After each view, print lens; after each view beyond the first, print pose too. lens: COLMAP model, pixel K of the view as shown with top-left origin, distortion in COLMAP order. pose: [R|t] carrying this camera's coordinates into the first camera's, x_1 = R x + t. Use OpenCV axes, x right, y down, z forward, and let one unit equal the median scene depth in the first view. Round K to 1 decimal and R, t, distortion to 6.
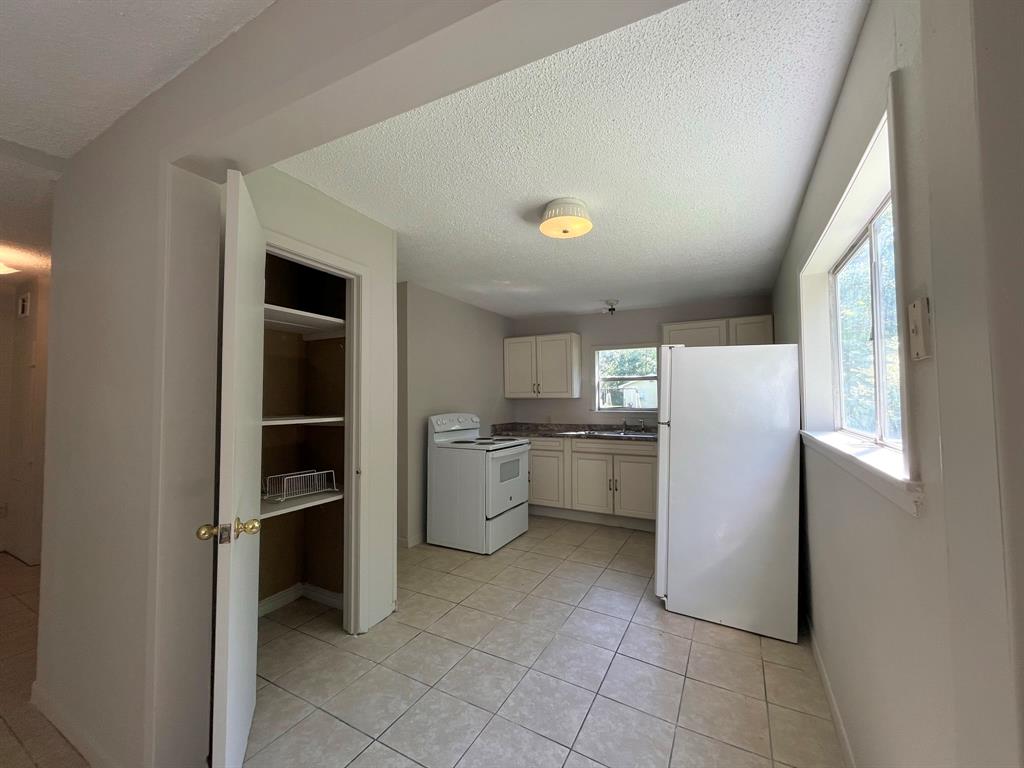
lens RADIAL K [[412.9, 0, 511.0], [0, 412.9, 387.3], [0, 0, 1]] dist [-0.003918, 0.000644]
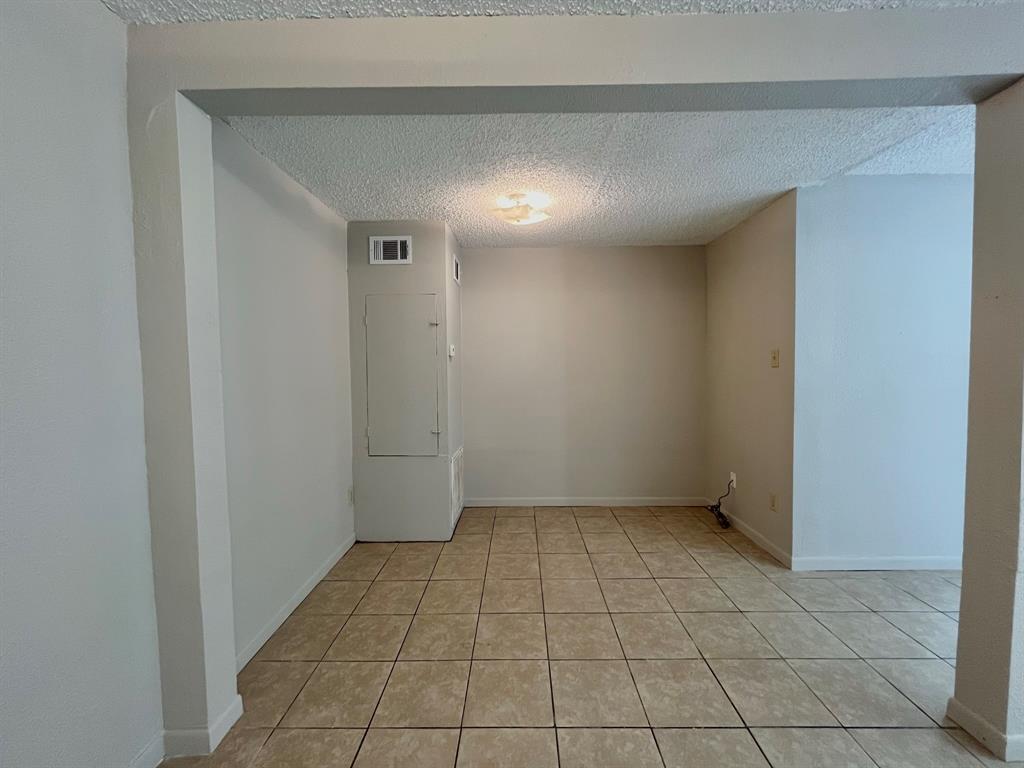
lens RADIAL K [[412.9, 0, 511.1], [0, 412.9, 385.5], [0, 0, 1]] dist [-0.003918, 0.000644]
pose [[0.884561, -0.029472, 0.465493, -1.150687], [-0.003802, 0.997513, 0.070380, 0.015443], [-0.466409, -0.064026, 0.882249, 0.107043]]
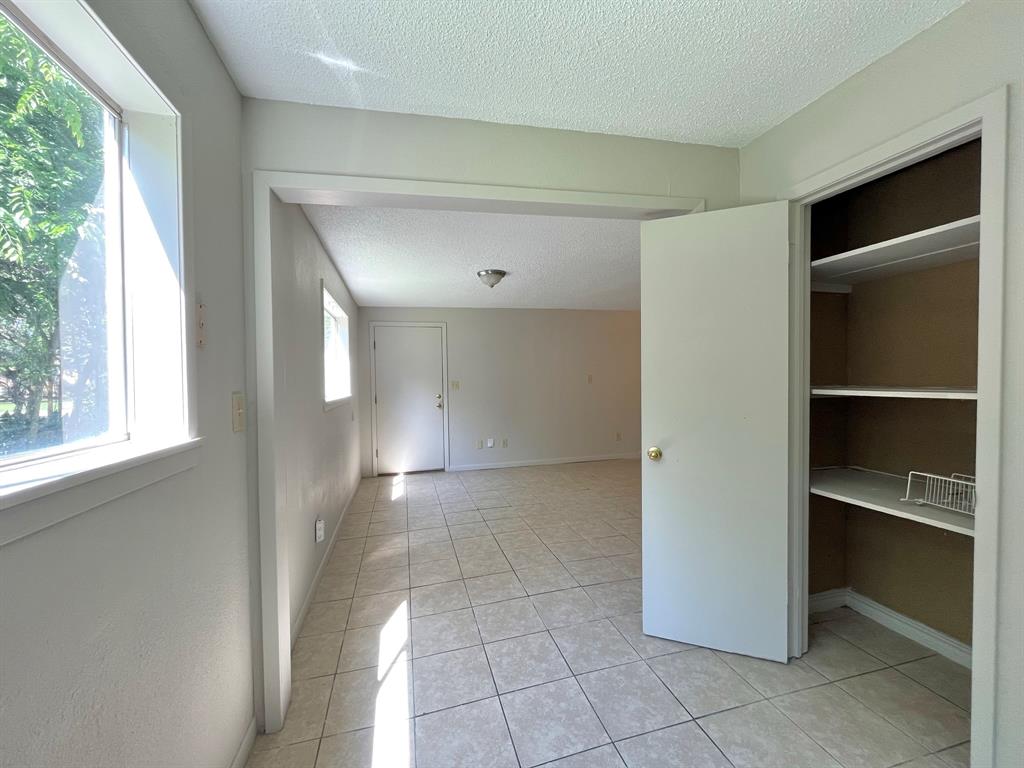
lens RADIAL K [[412.9, 0, 511.4], [0, 412.9, 385.4], [0, 0, 1]] dist [-0.003918, 0.000644]
pose [[-0.725810, 0.028529, -0.687303, 0.240210], [0.039250, 0.999229, 0.000028, 0.021709], [0.686775, -0.026957, -0.726370, 0.550836]]
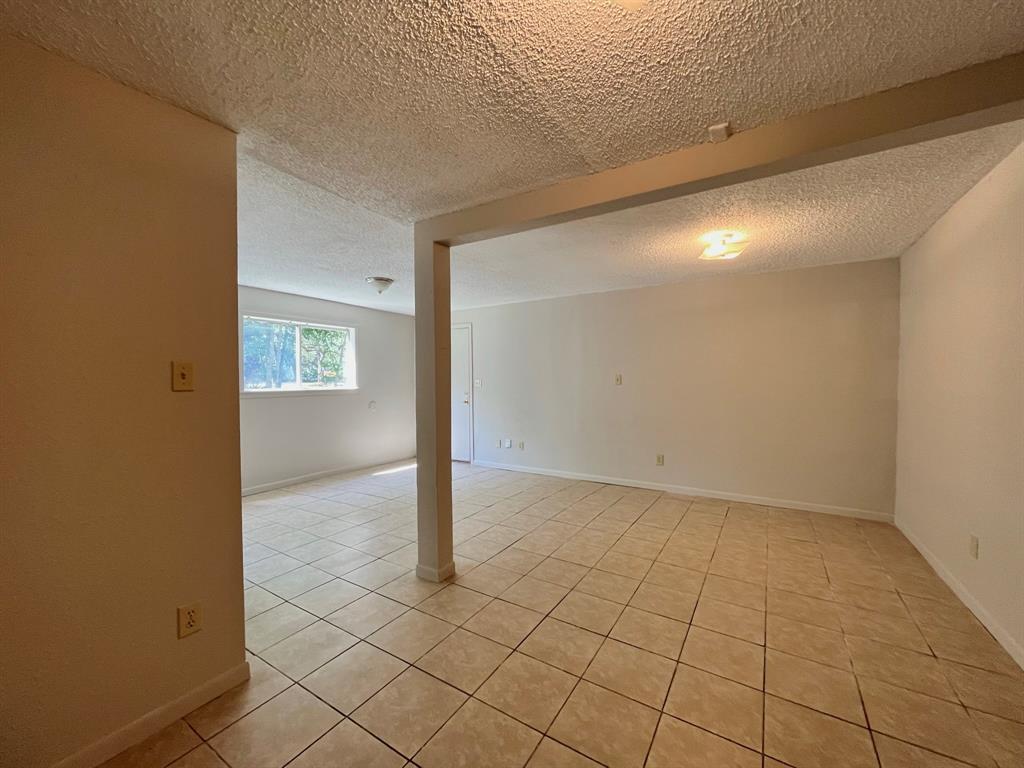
lens RADIAL K [[412.9, 0, 508.0], [0, 412.9, 389.7], [0, 0, 1]] dist [-0.003918, 0.000644]
pose [[-0.997942, 0.007608, 0.063666, -0.804041], [0.008140, 0.999934, 0.008095, 0.026569], [-0.063600, 0.008597, -0.997938, 0.847912]]
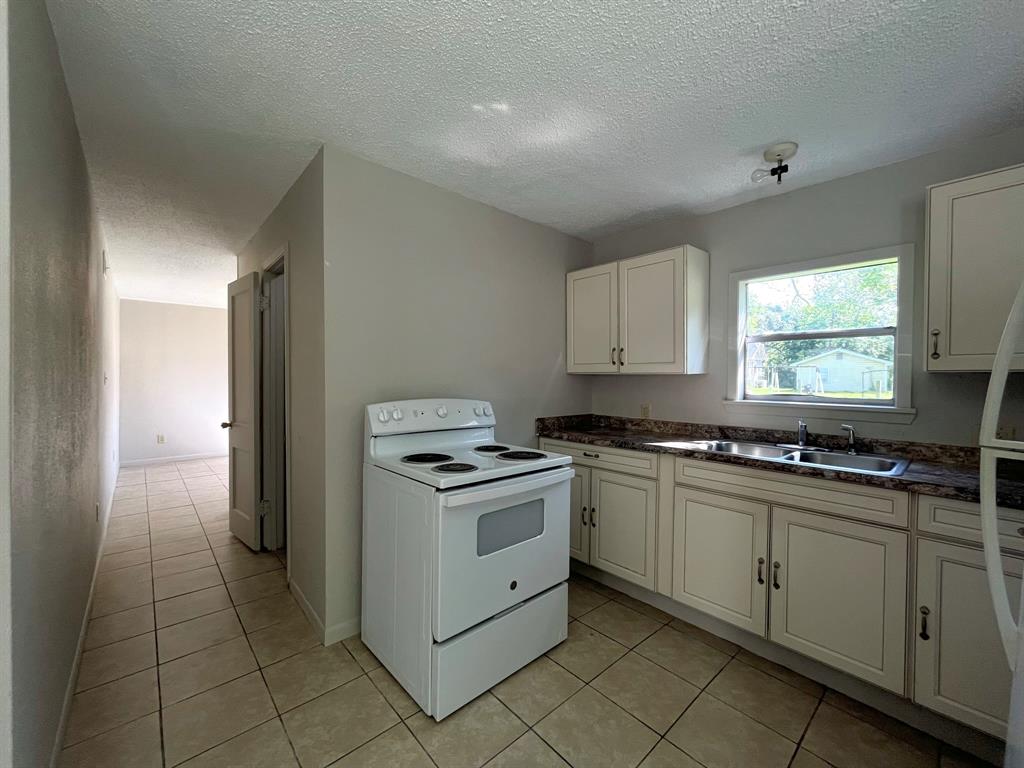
lens RADIAL K [[412.9, 0, 510.5], [0, 412.9, 385.8], [0, 0, 1]] dist [-0.003918, 0.000644]
pose [[0.942814, 0.019588, -0.332743, 0.133600], [-0.003665, 0.998821, 0.048416, 0.018711], [0.333299, -0.044428, 0.941774, 0.515228]]
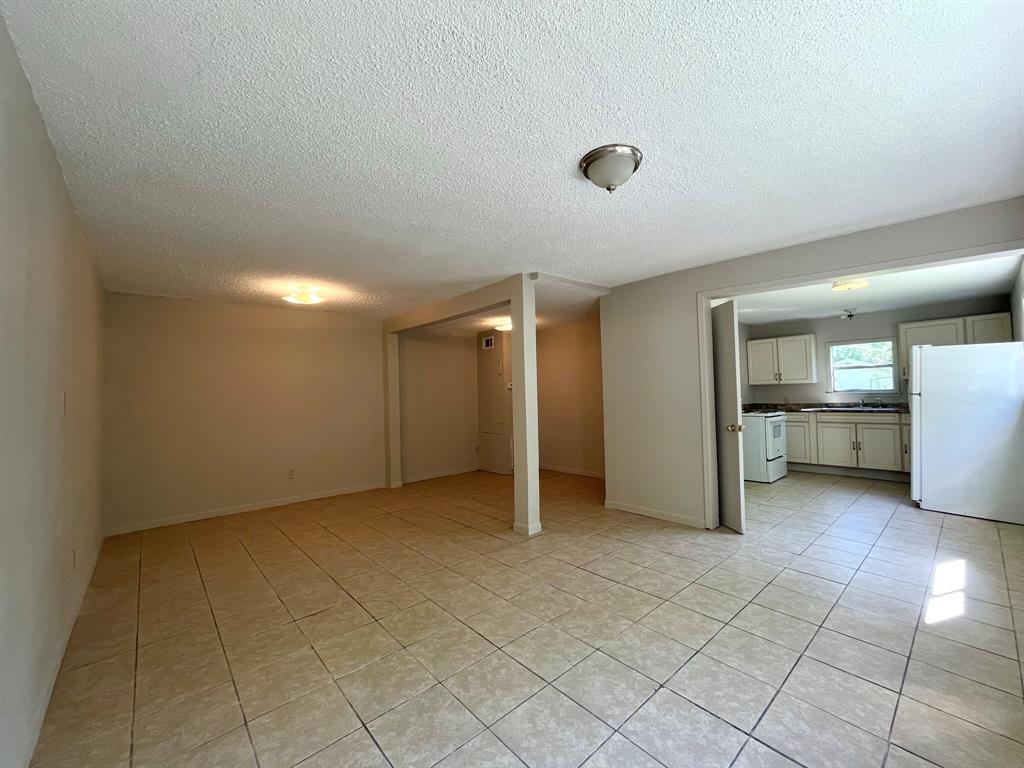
lens RADIAL K [[412.9, 0, 510.7], [0, 412.9, 386.7], [0, 0, 1]] dist [-0.003918, 0.000644]
pose [[0.940186, -0.026114, -0.339659, -0.361847], [0.029575, 0.999550, 0.005016, 0.001900], [0.339376, -0.014761, 0.940535, -0.665961]]
